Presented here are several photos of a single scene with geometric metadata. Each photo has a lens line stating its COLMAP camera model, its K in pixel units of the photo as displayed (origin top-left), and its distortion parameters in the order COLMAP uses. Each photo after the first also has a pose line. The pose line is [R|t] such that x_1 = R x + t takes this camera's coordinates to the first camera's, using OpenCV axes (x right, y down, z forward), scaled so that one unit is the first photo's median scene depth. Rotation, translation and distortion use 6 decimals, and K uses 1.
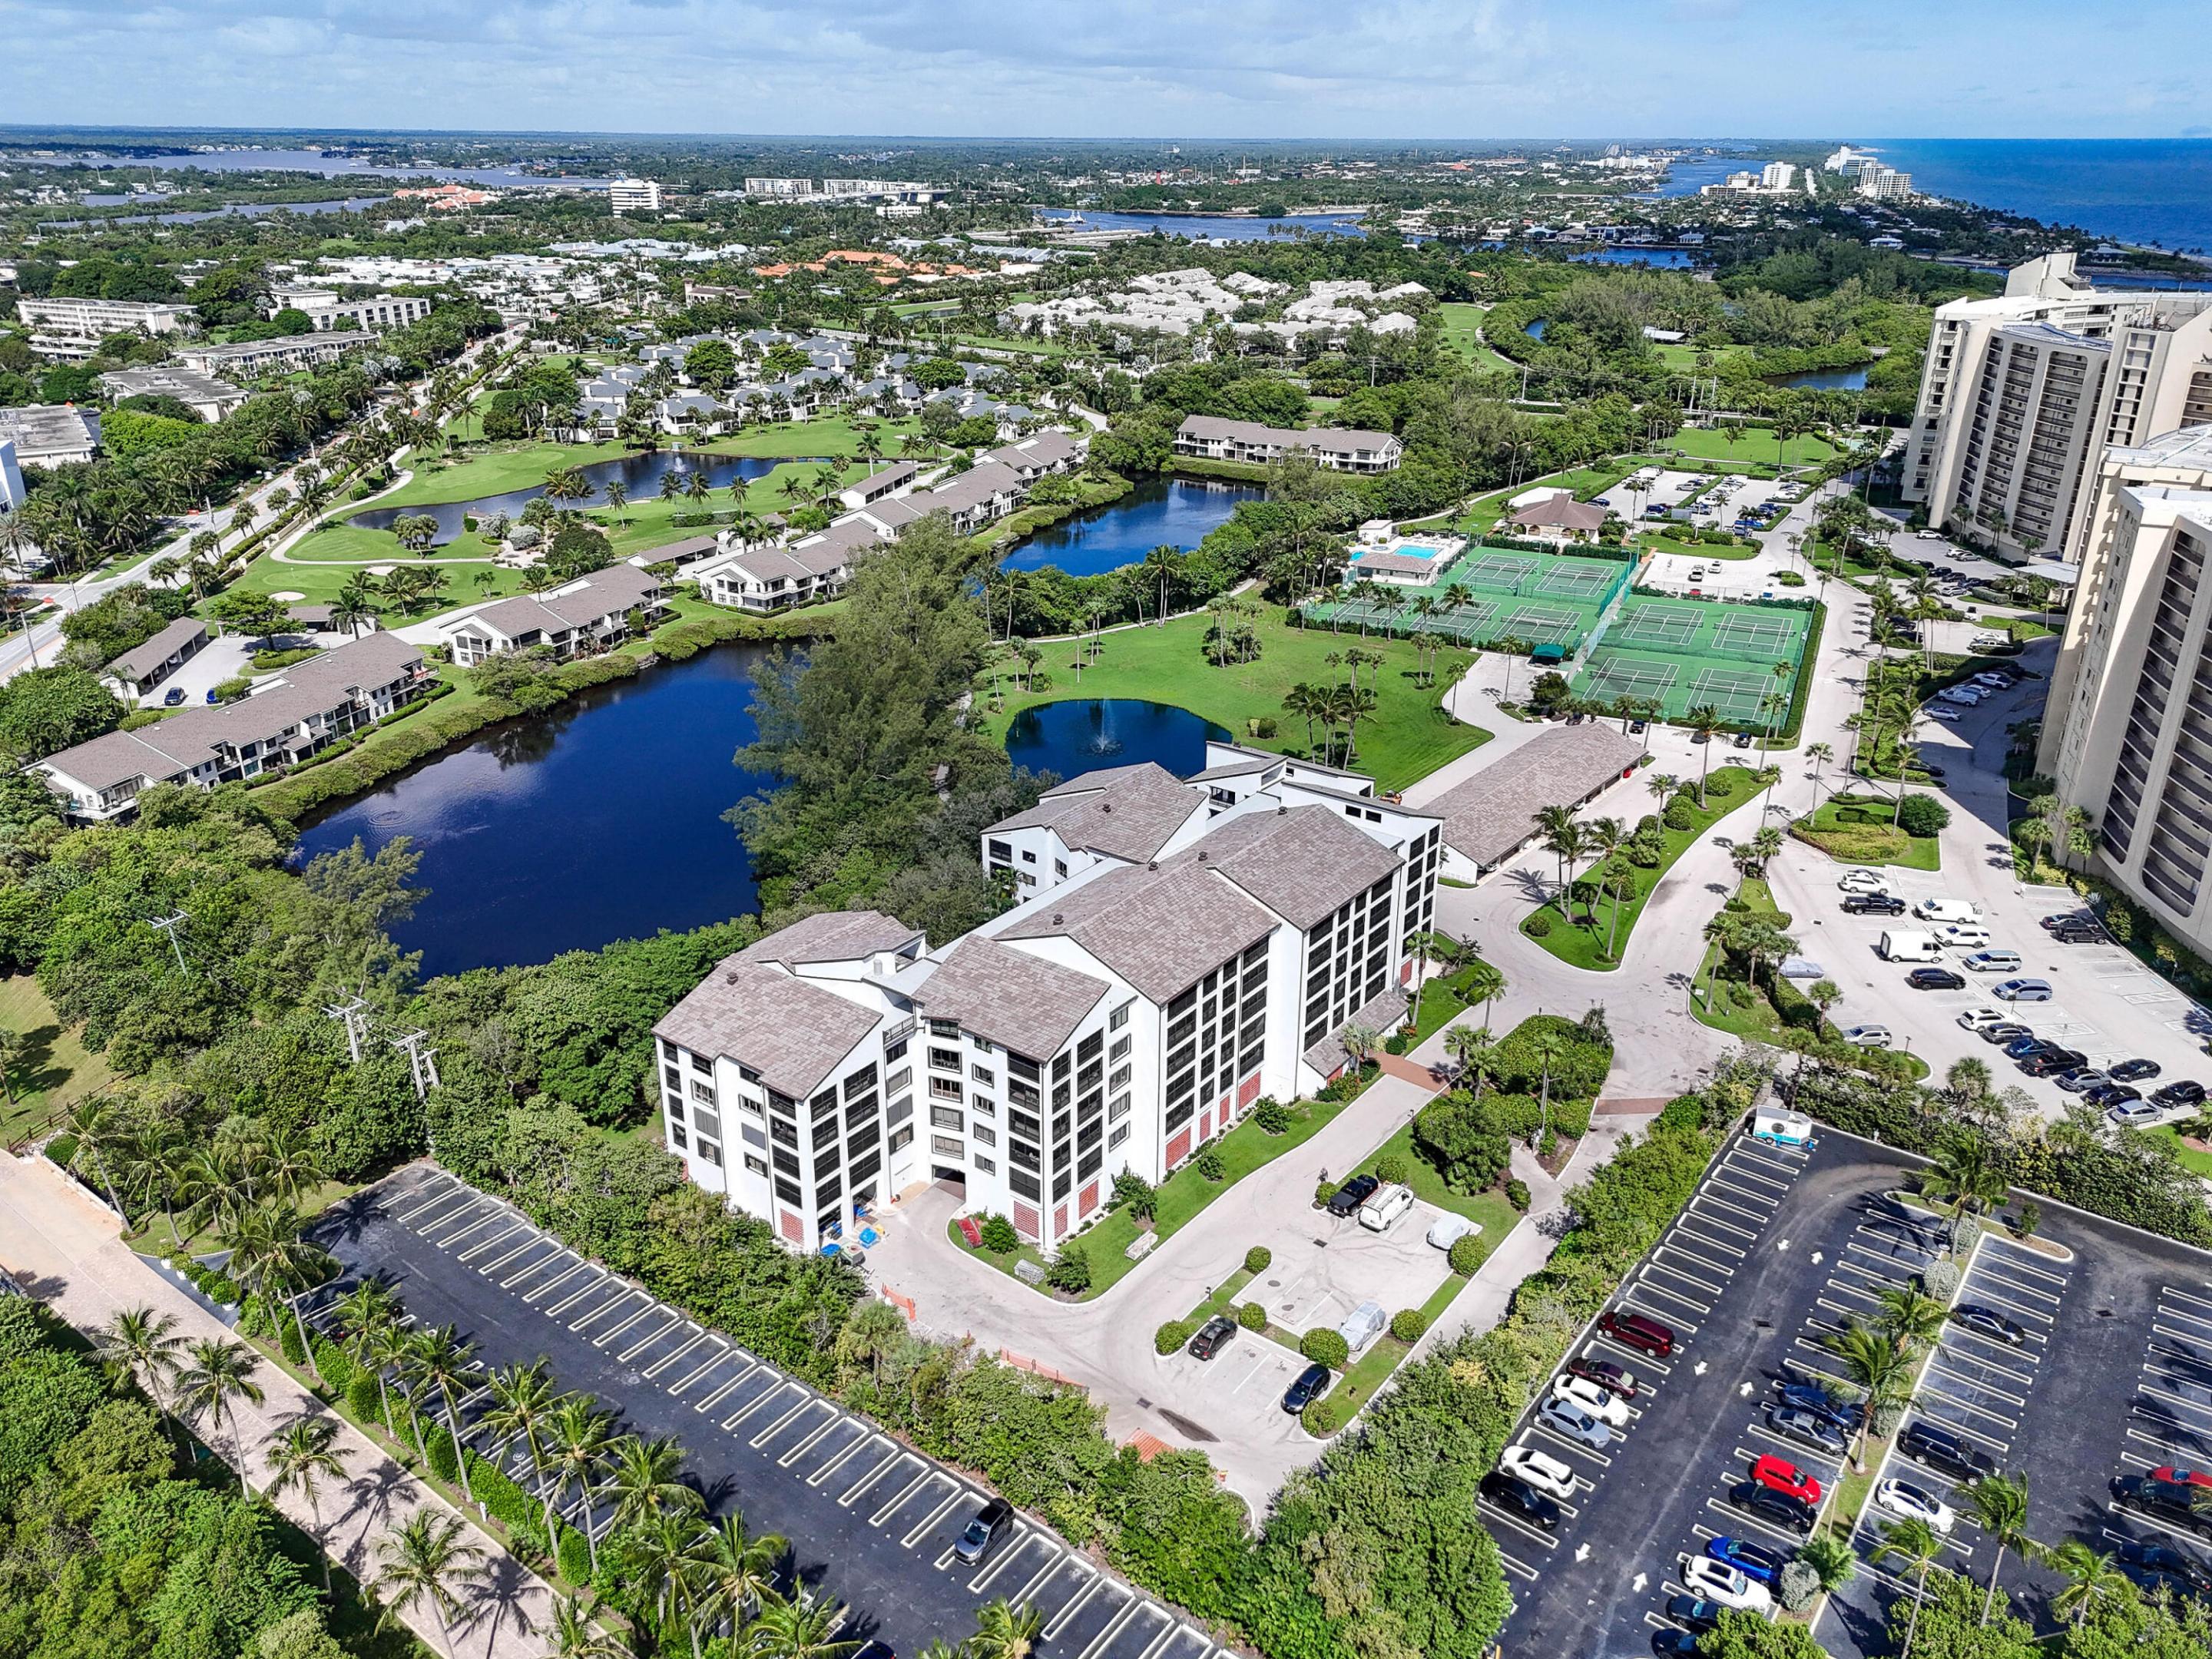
lens RADIAL K [[1633.6, 0, 1108.6], [0, 1633.6, 810.8], [0, 0, 1]] dist [0.104535, -0.118113]
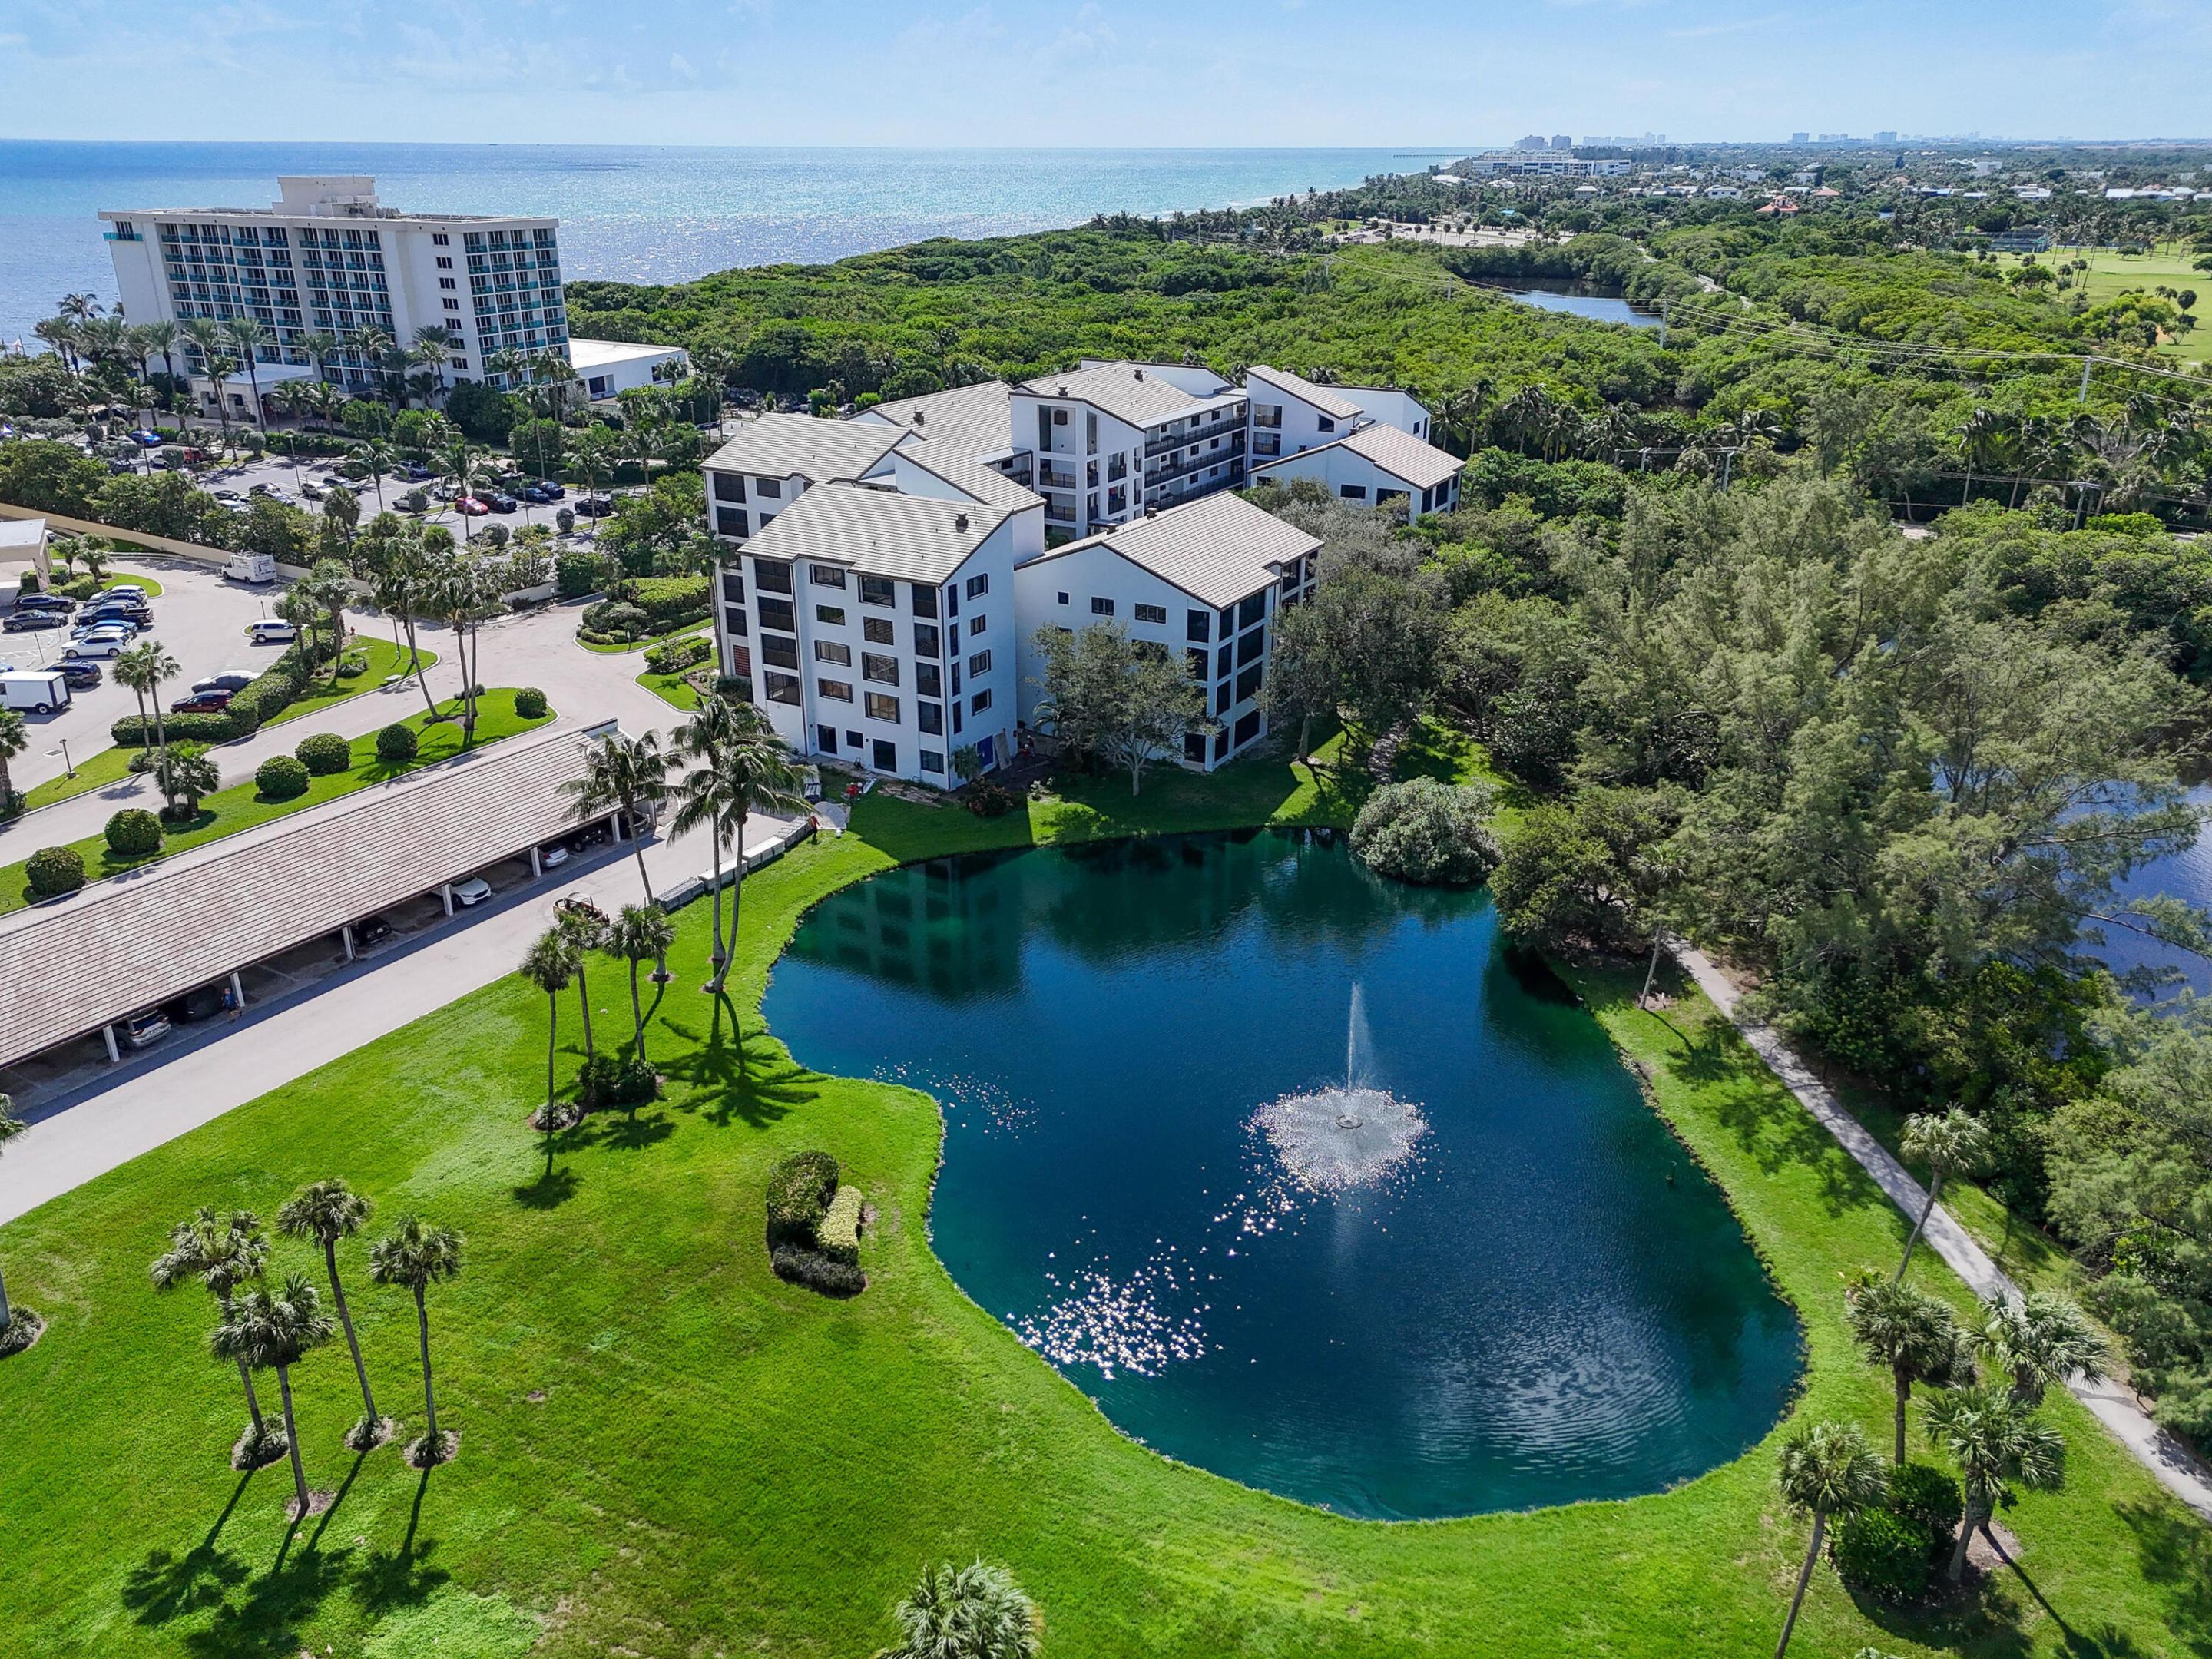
lens RADIAL K [[1633.6, 0, 1108.6], [0, 1633.6, 810.8], [0, 0, 1]] dist [0.104535, -0.118113]
pose [[-0.993250, 0.037099, -0.109902, 0.091767], [-0.050273, 0.716180, 0.696102, -0.367123], [0.104535, 0.696929, -0.709481, 1.441903]]
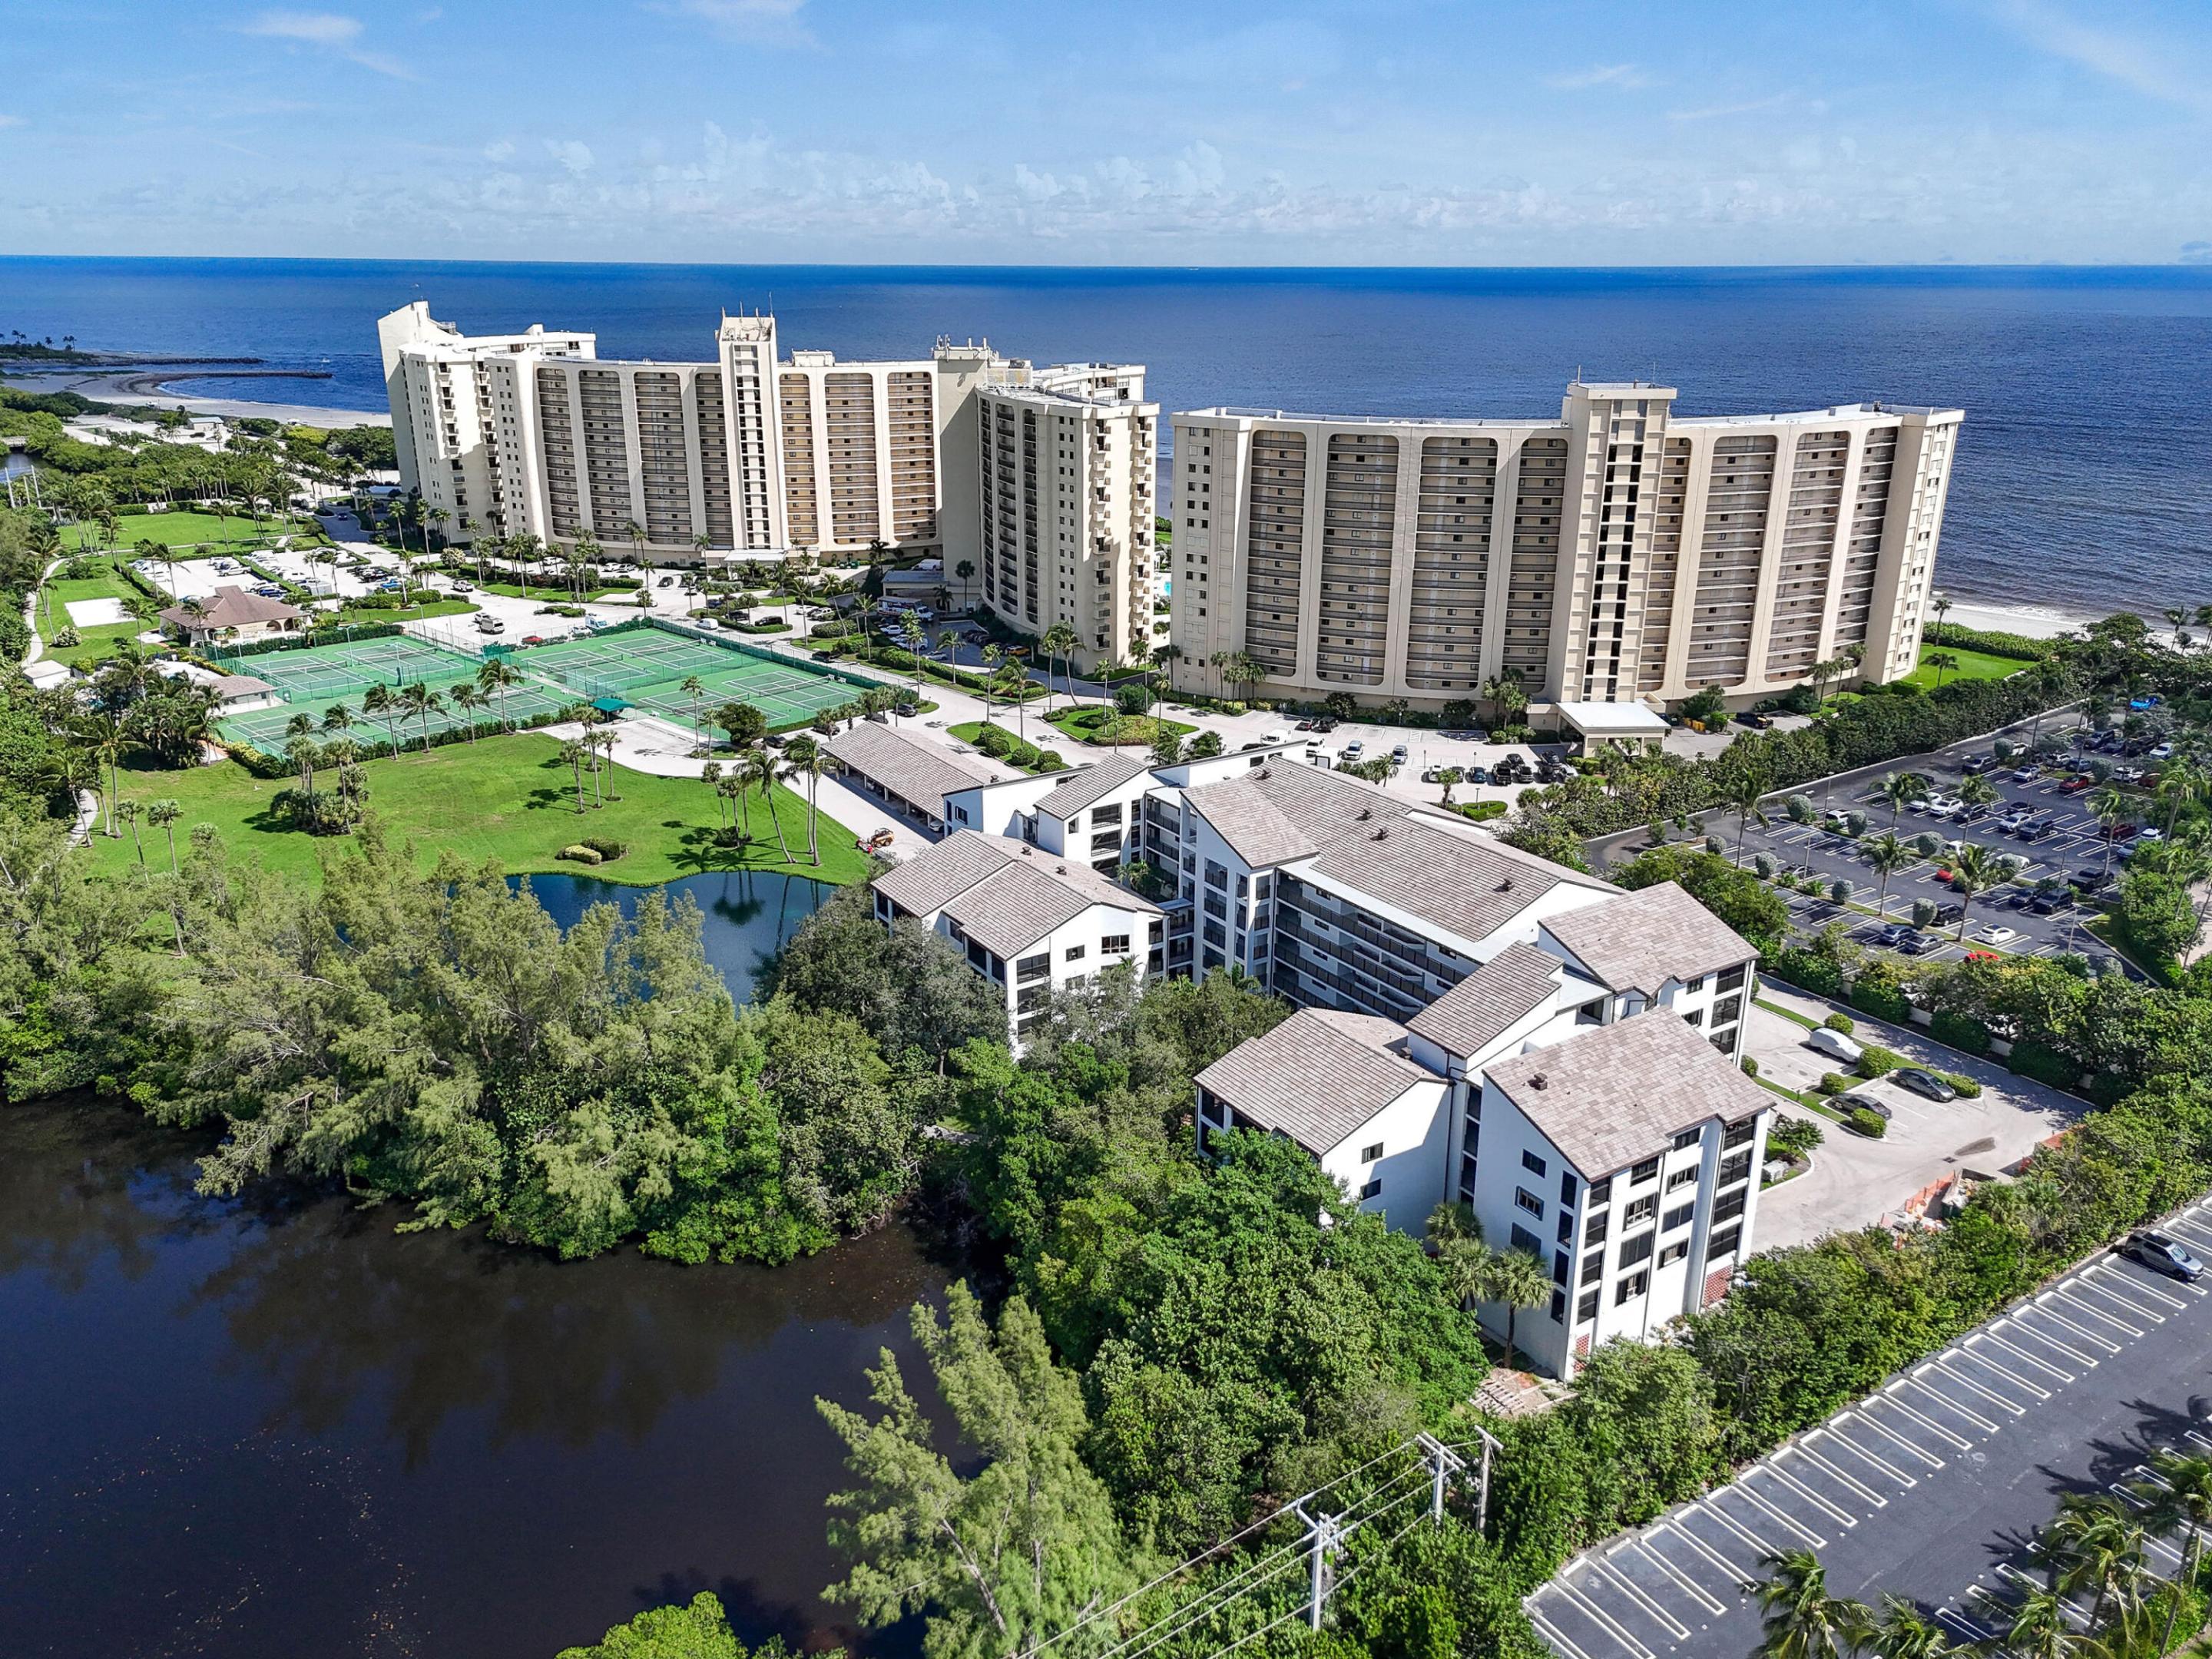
lens RADIAL K [[1633.6, 0, 1108.6], [0, 1633.6, 810.8], [0, 0, 1]] dist [0.104535, -0.118113]
pose [[0.337180, -0.302572, 0.891493, -0.644572], [0.356032, 0.917601, 0.176775, -0.149890], [-0.871522, 0.257795, 0.417123, 0.569078]]
